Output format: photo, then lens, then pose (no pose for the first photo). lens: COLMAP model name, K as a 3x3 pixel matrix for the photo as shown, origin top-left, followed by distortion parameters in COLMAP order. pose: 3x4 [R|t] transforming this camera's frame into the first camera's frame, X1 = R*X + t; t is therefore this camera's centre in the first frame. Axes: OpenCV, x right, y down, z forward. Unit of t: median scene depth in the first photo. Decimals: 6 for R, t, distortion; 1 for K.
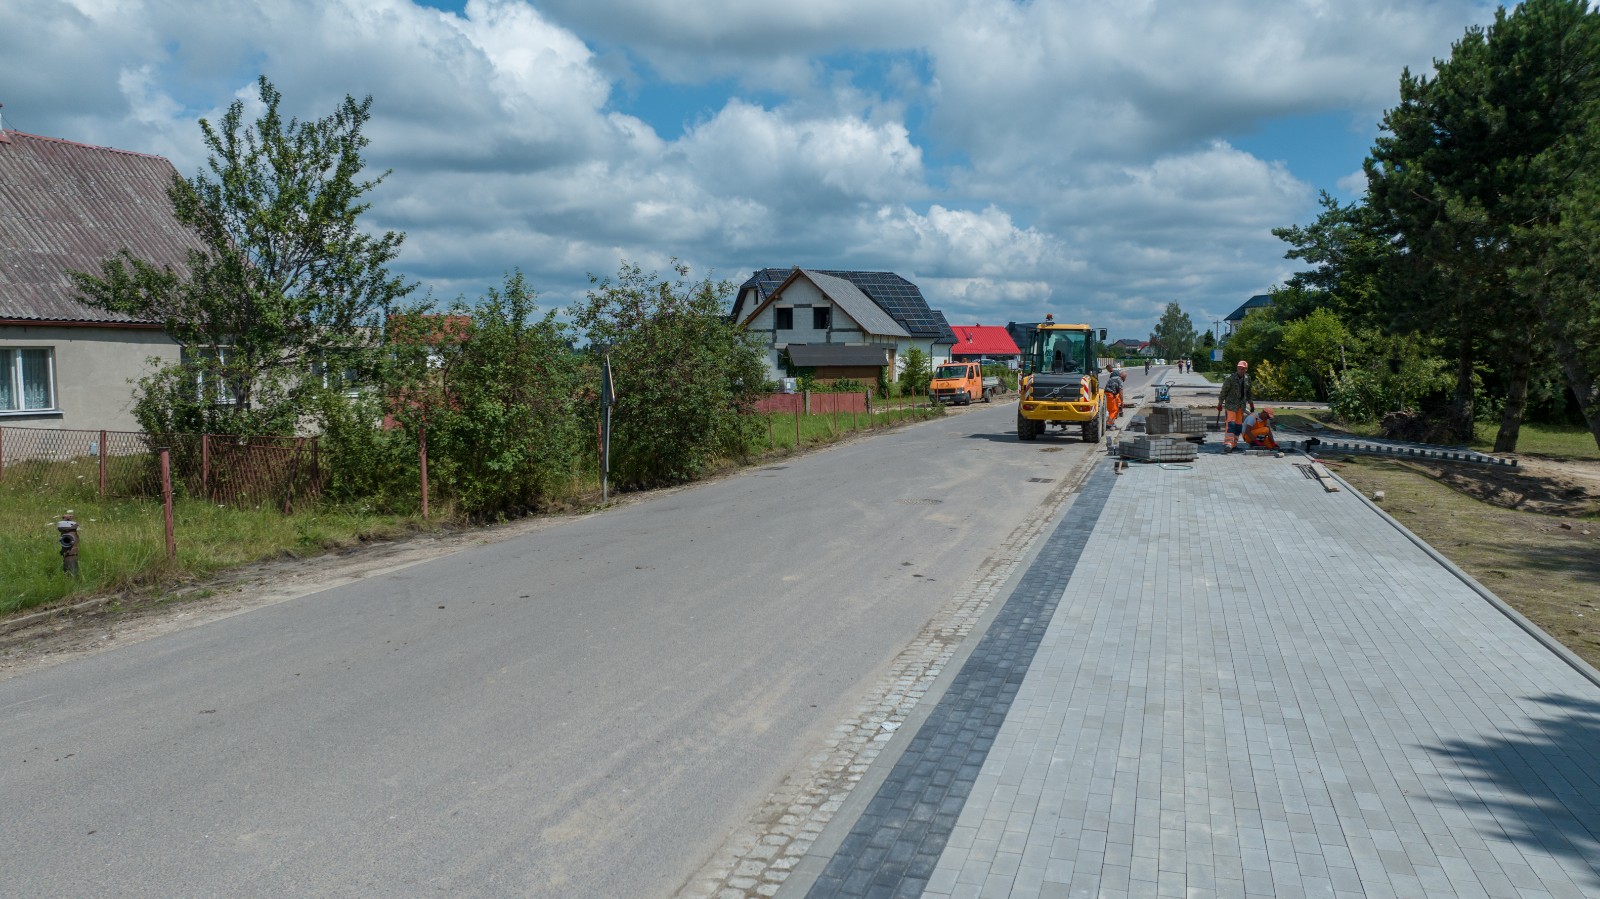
lens RADIAL K [[1132.7, 0, 800.0], [0, 1132.7, 449.5], [0, 0, 1]] dist [-0.003993, -0.065427]
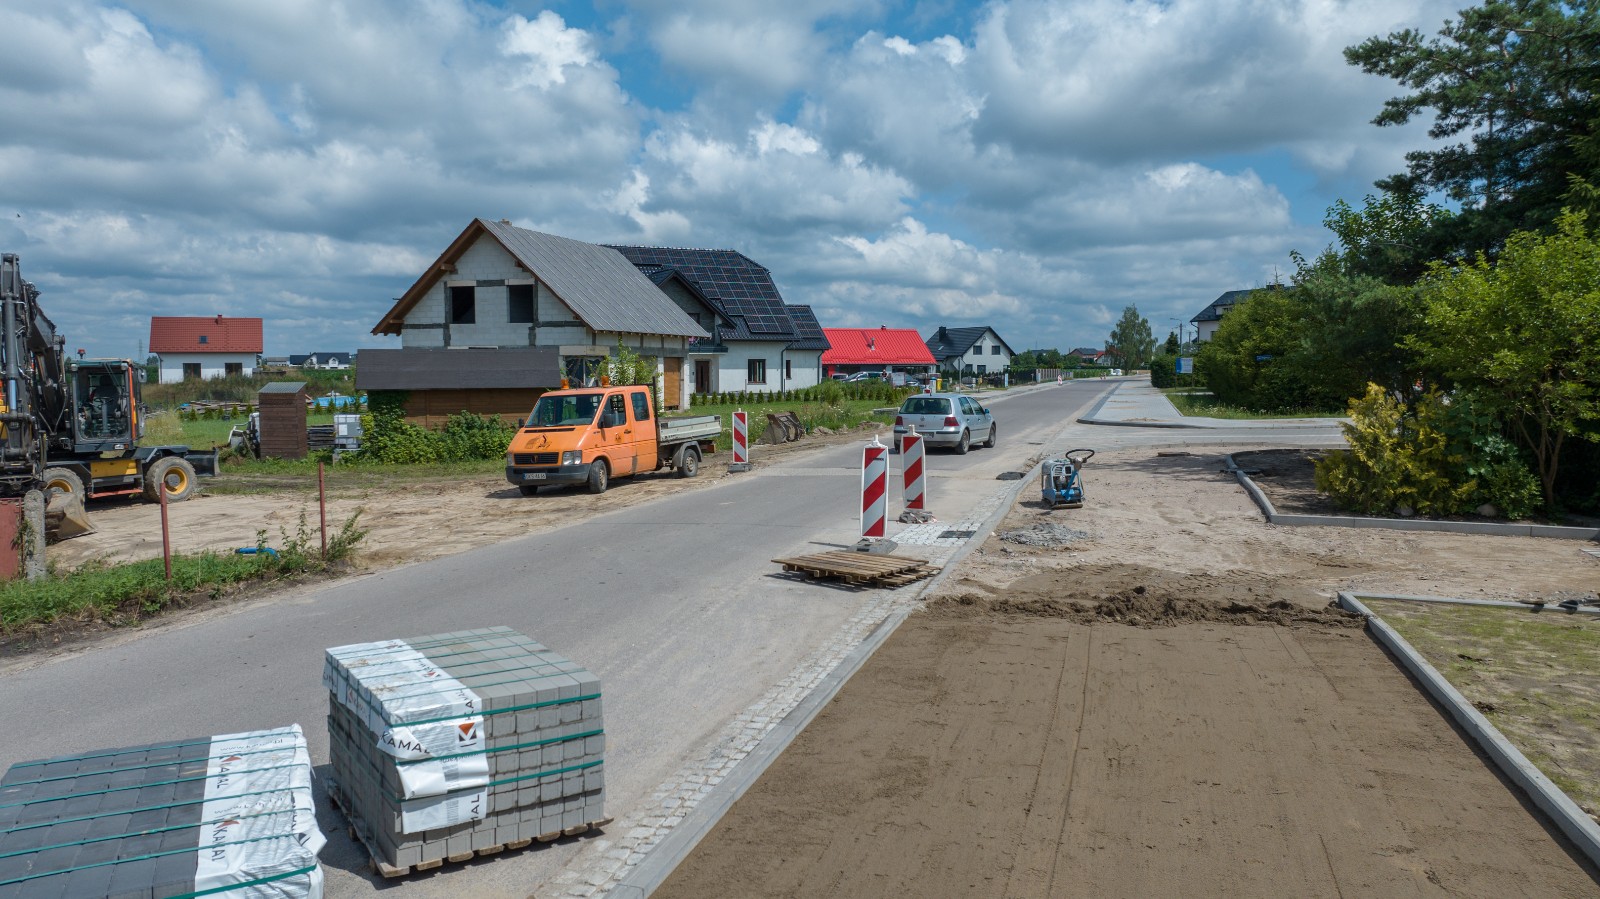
lens RADIAL K [[1132.7, 0, 800.0], [0, 1132.7, 449.5], [0, 0, 1]] dist [-0.003993, -0.065427]
pose [[0.999491, -0.004025, 0.031650, 0.143915], [0.004313, 0.999950, -0.009024, -0.035023], [-0.031612, 0.009156, 0.999458, 0.411970]]
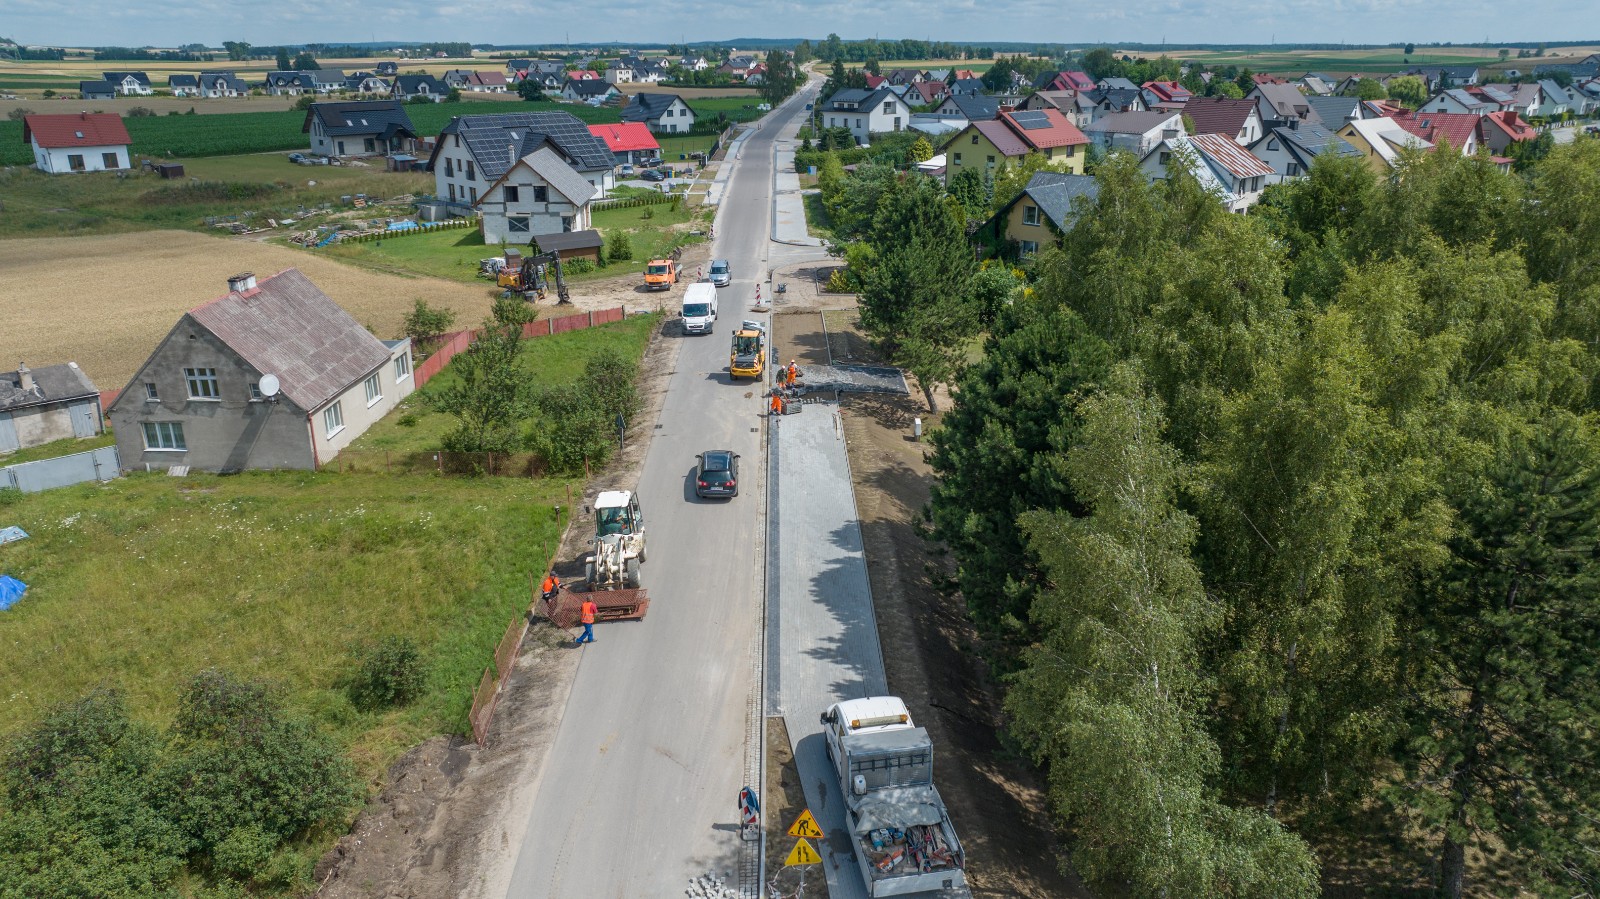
lens RADIAL K [[1132.7, 0, 800.0], [0, 1132.7, 449.5], [0, 0, 1]] dist [-0.003993, -0.065427]
pose [[0.943269, -0.111537, 0.312734, -0.147899], [0.027243, 0.964712, 0.261893, -0.167864], [-0.330909, -0.238516, 0.913022, -0.434027]]
